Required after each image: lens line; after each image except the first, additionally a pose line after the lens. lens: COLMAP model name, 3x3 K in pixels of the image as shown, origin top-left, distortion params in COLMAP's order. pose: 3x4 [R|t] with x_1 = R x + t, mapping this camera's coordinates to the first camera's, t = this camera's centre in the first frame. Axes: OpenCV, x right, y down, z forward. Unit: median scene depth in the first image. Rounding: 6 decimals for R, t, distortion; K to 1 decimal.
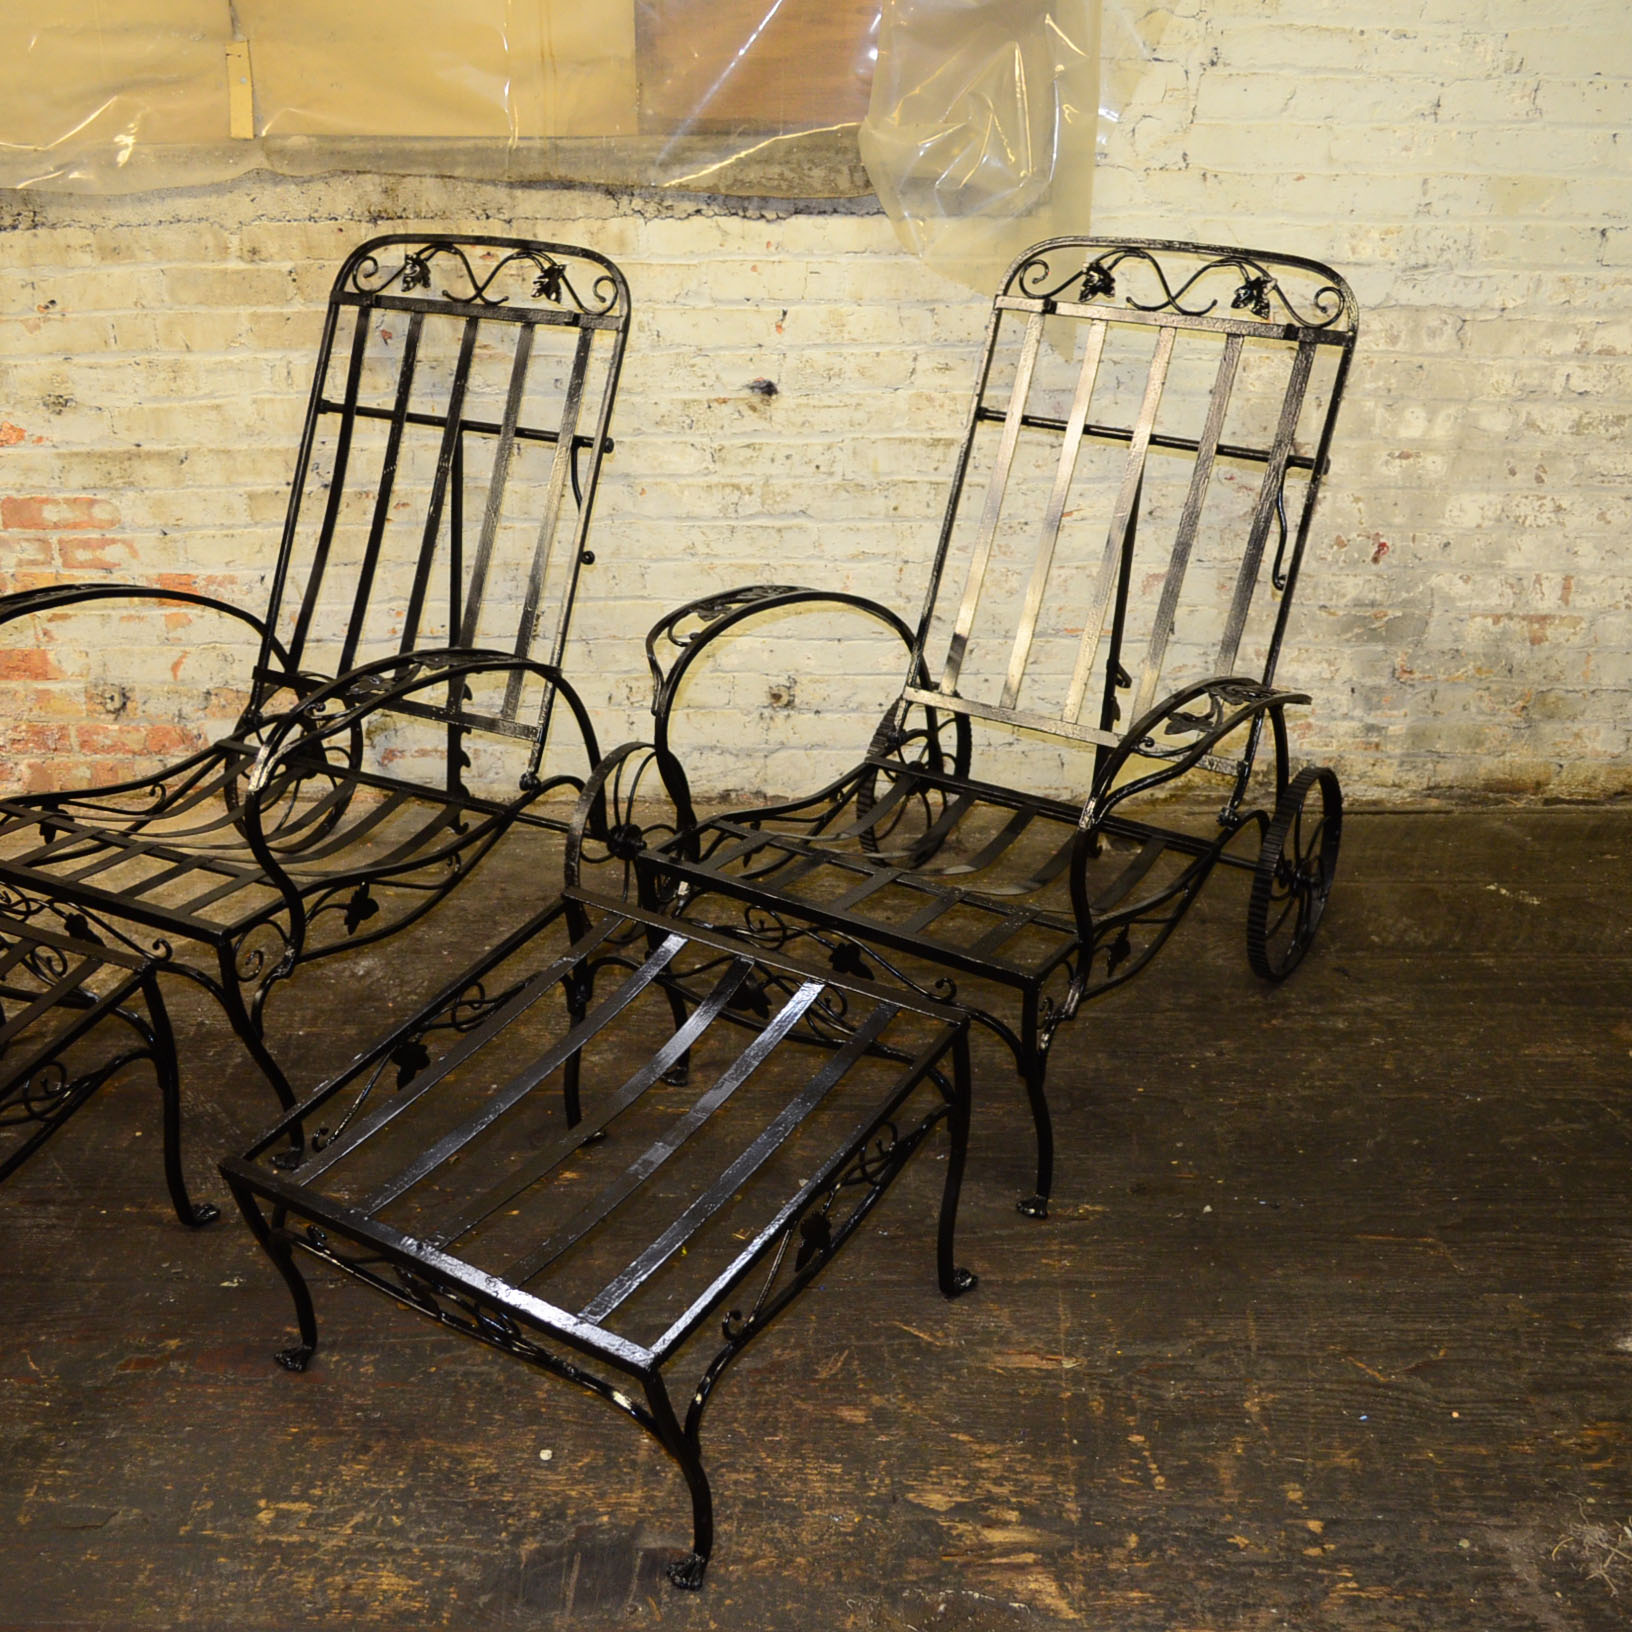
lens RADIAL K [[1897.5, 0, 835.6], [0, 1897.5, 821.1], [0, 0, 1]] dist [-0.015825, 0.003926]
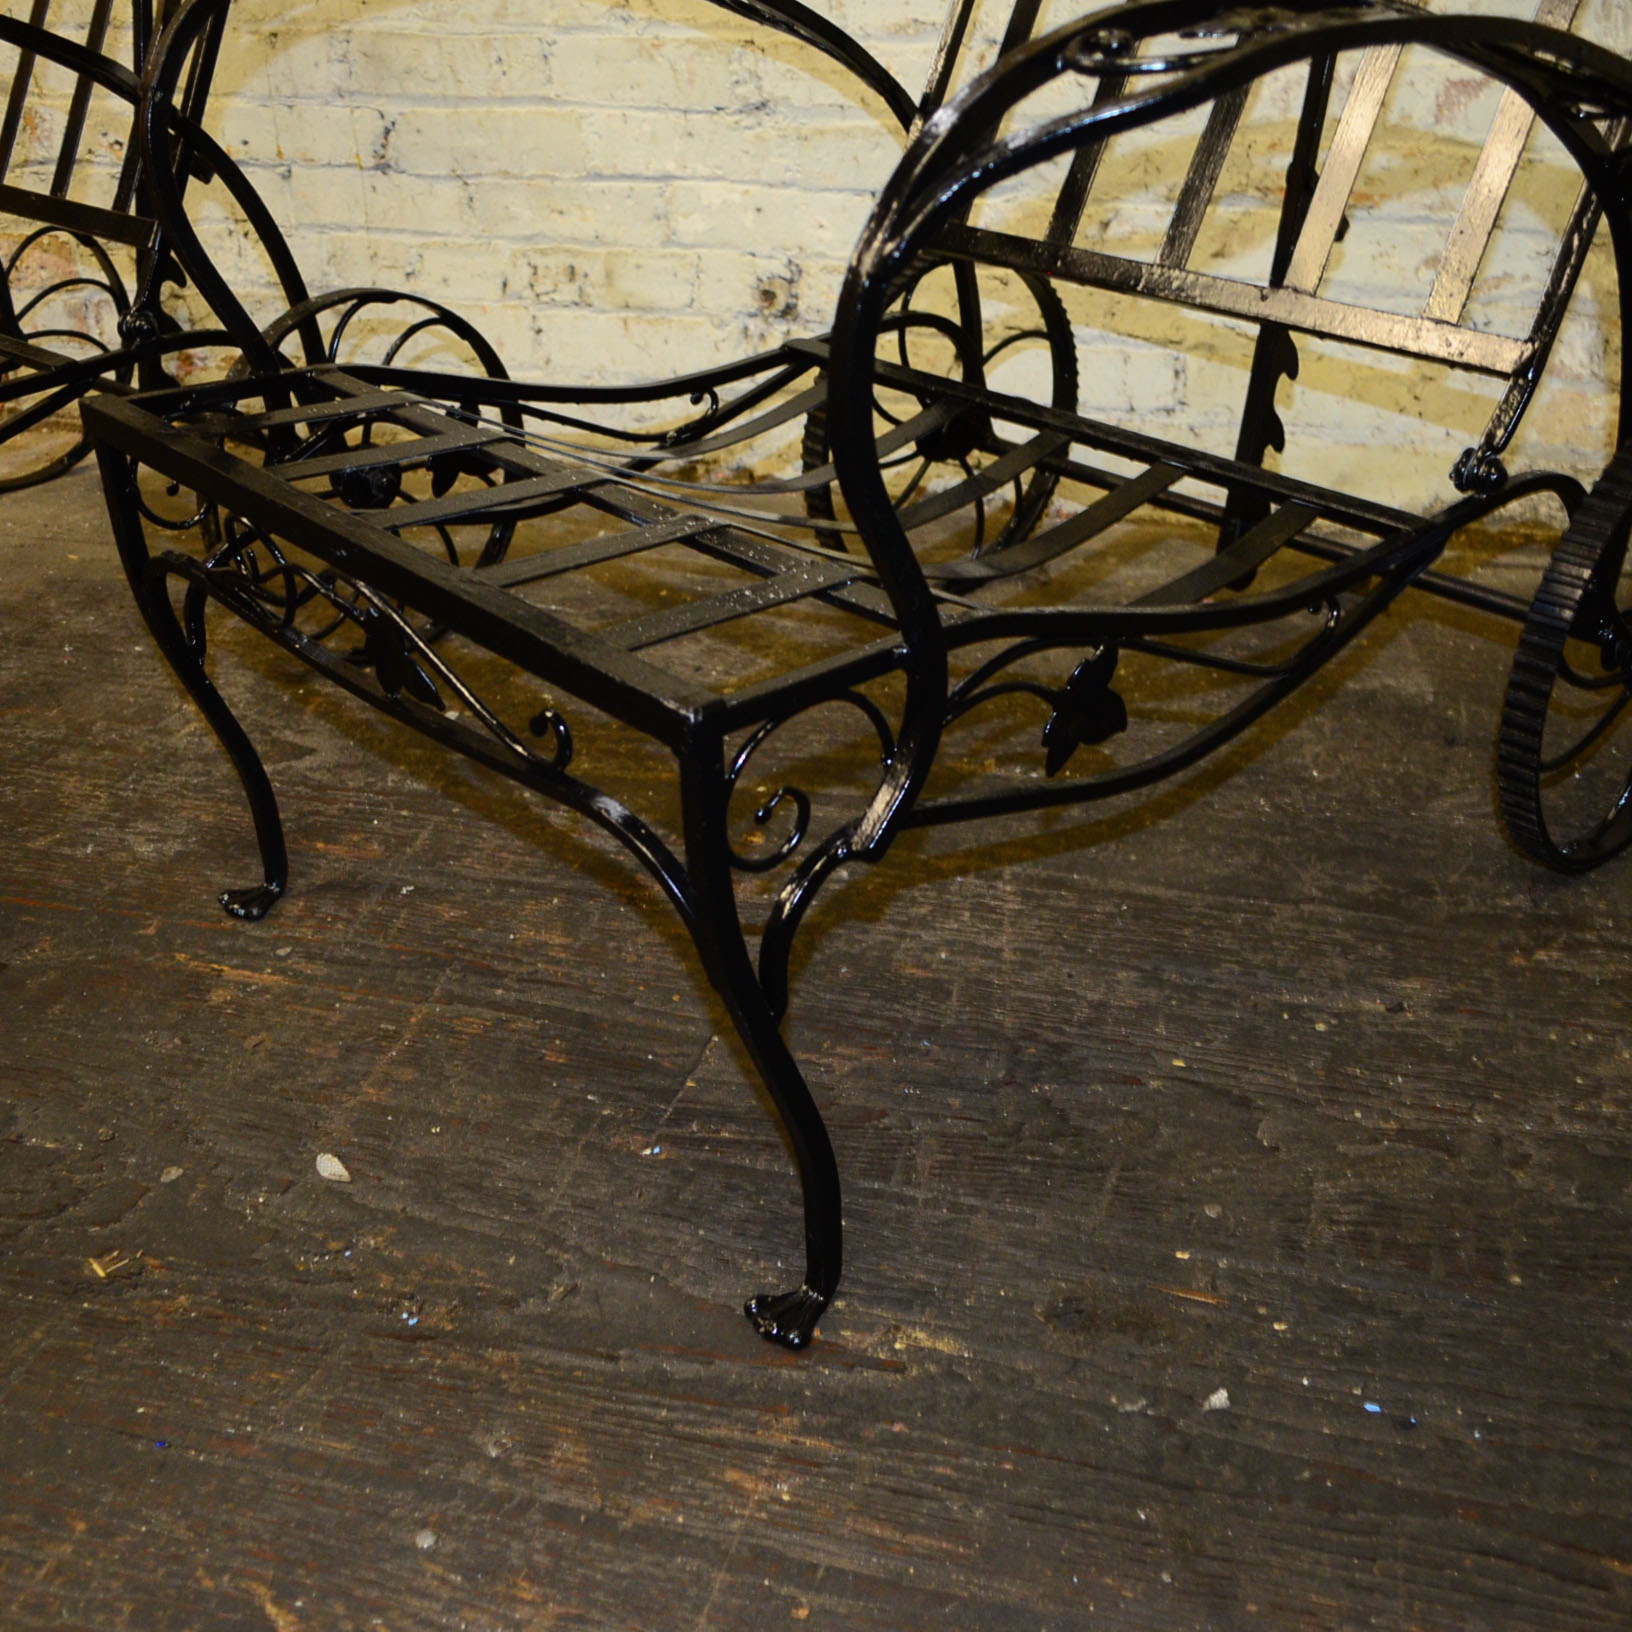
lens RADIAL K [[1895.8, 0, 837.3], [0, 1895.8, 822.1], [0, 0, 1]] dist [-0.015049, 0.011419]
pose [[0.968634, 0.118118, -0.218624, 0.157186], [-0.103554, 0.991642, 0.076958, 0.054904], [0.225887, -0.051905, 0.972770, 0.504901]]
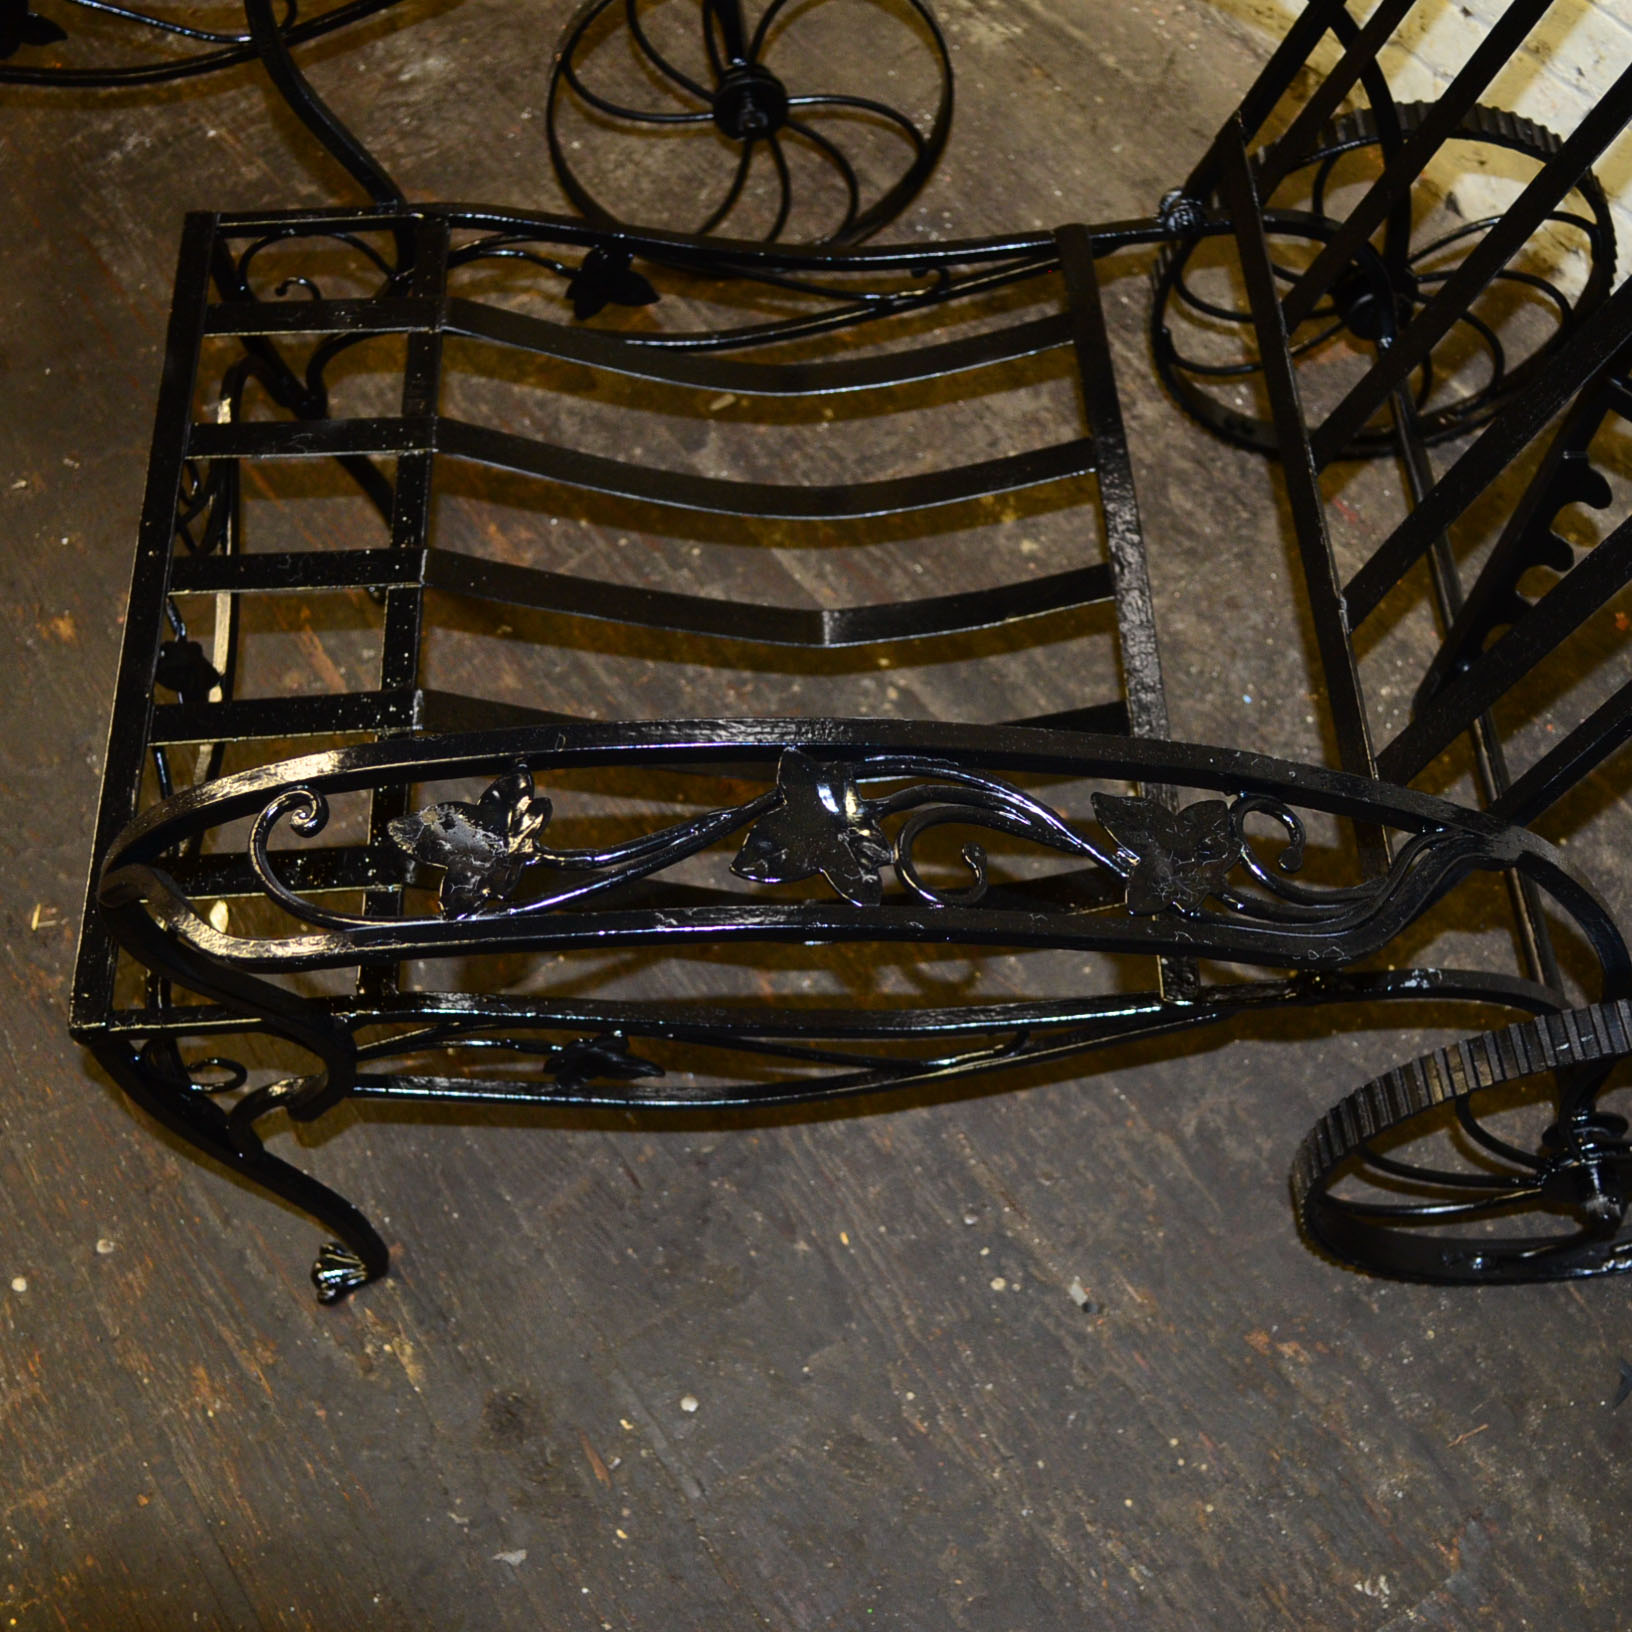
lens RADIAL K [[2261.0, 0, 819.9], [0, 2261.0, 813.4], [0, 0, 1]] dist [-0.018843, -0.006283]
pose [[0.580696, 0.665137, -0.469453, 0.311440], [-0.291784, 0.708367, 0.642712, -0.250556], [0.760036, -0.236241, 0.605422, 0.626829]]
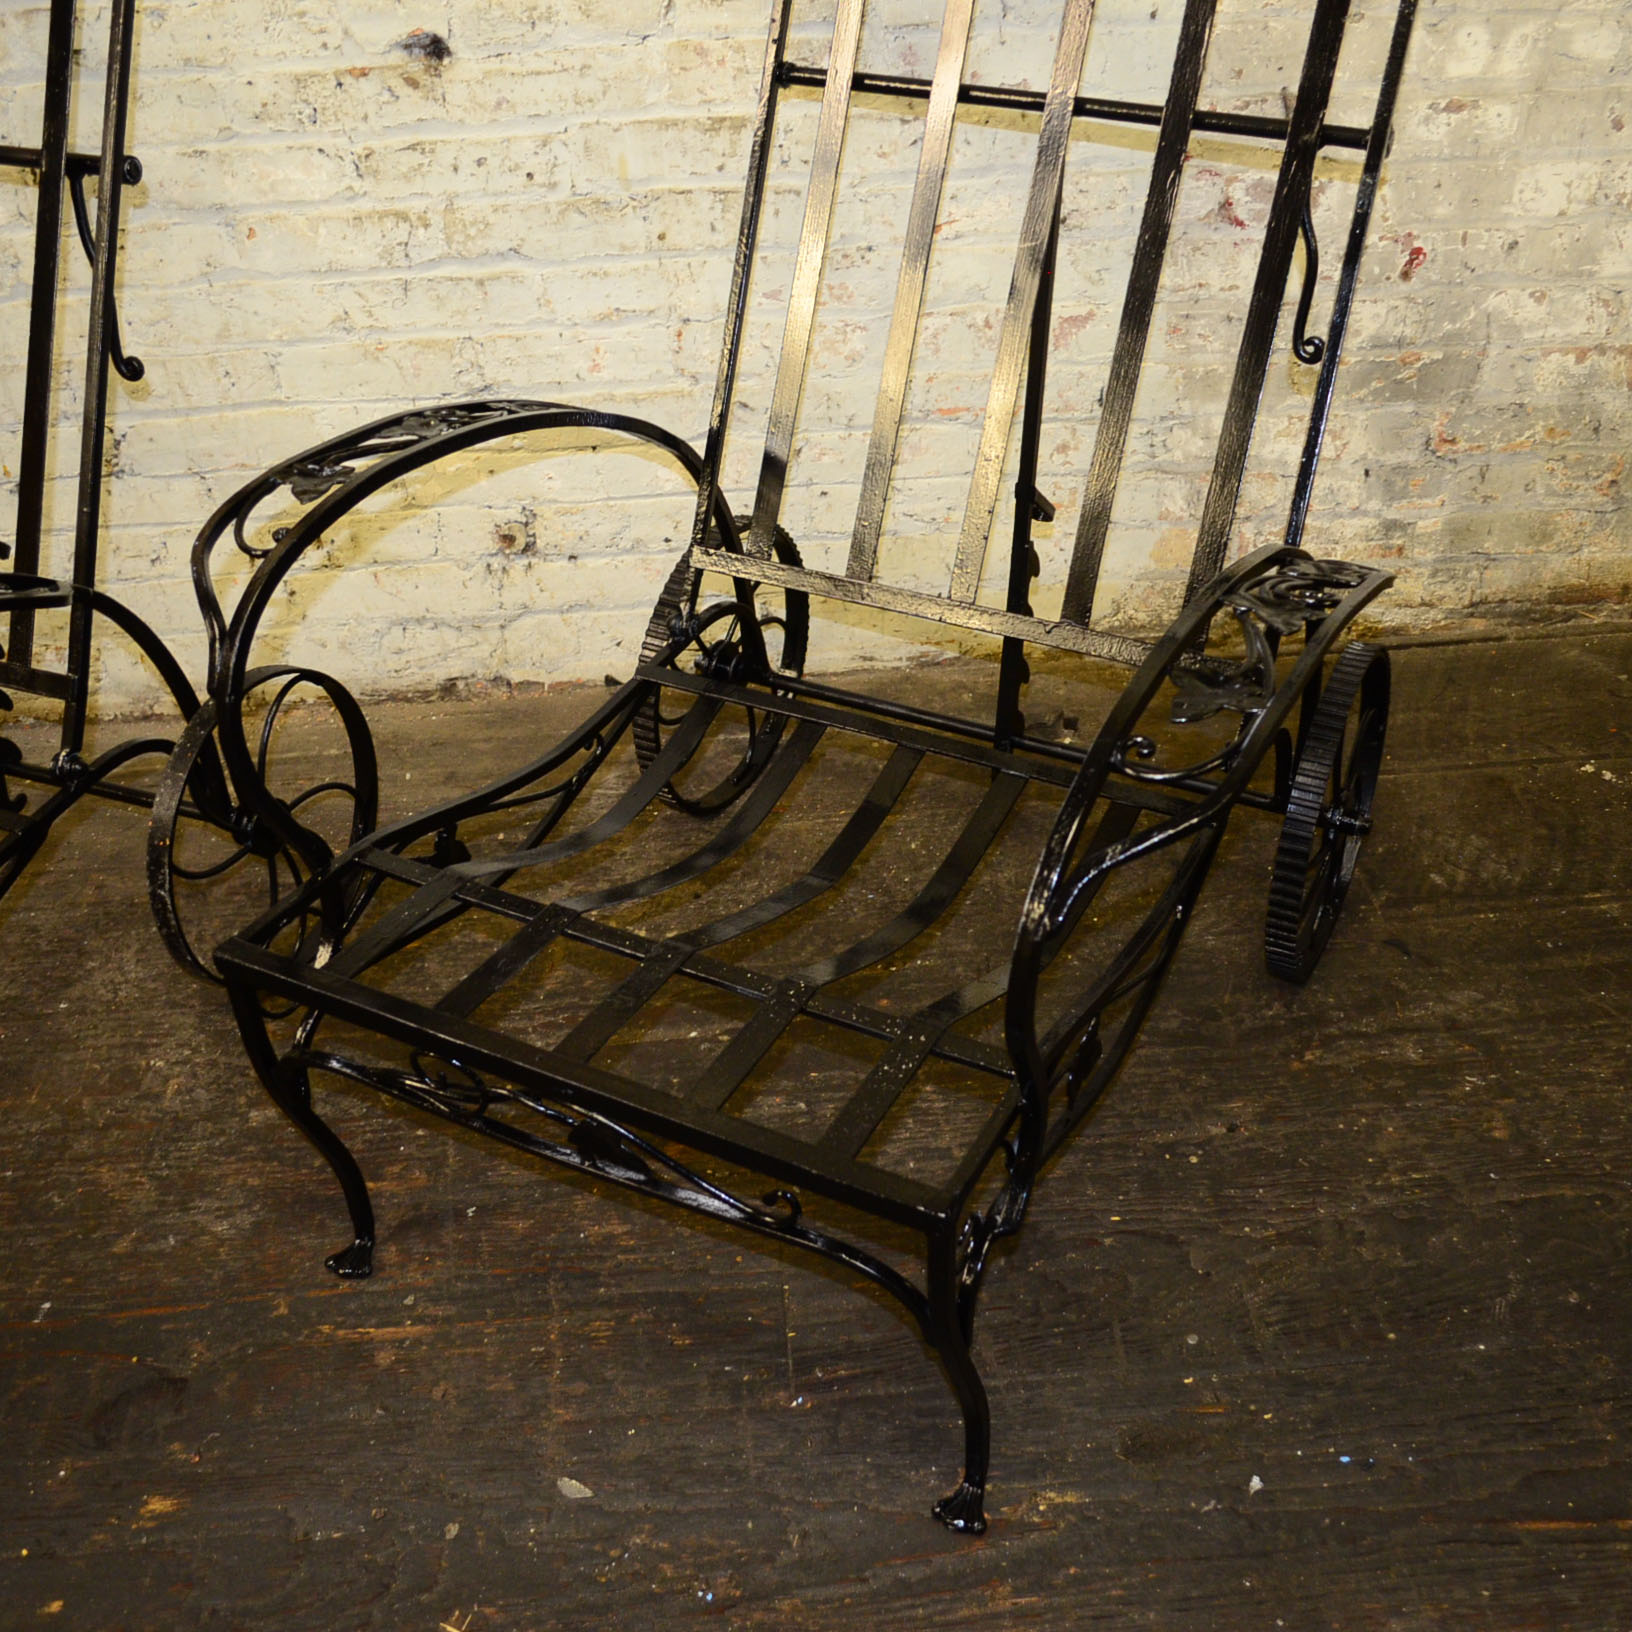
lens RADIAL K [[1897.5, 0, 835.6], [0, 1897.5, 821.1], [0, 0, 1]] dist [-0.015825, 0.003926]
pose [[0.994858, -0.077853, 0.064773, 0.036862], [0.065690, 0.982841, 0.172362, -0.087653], [-0.077081, -0.167220, 0.982902, 0.384427]]
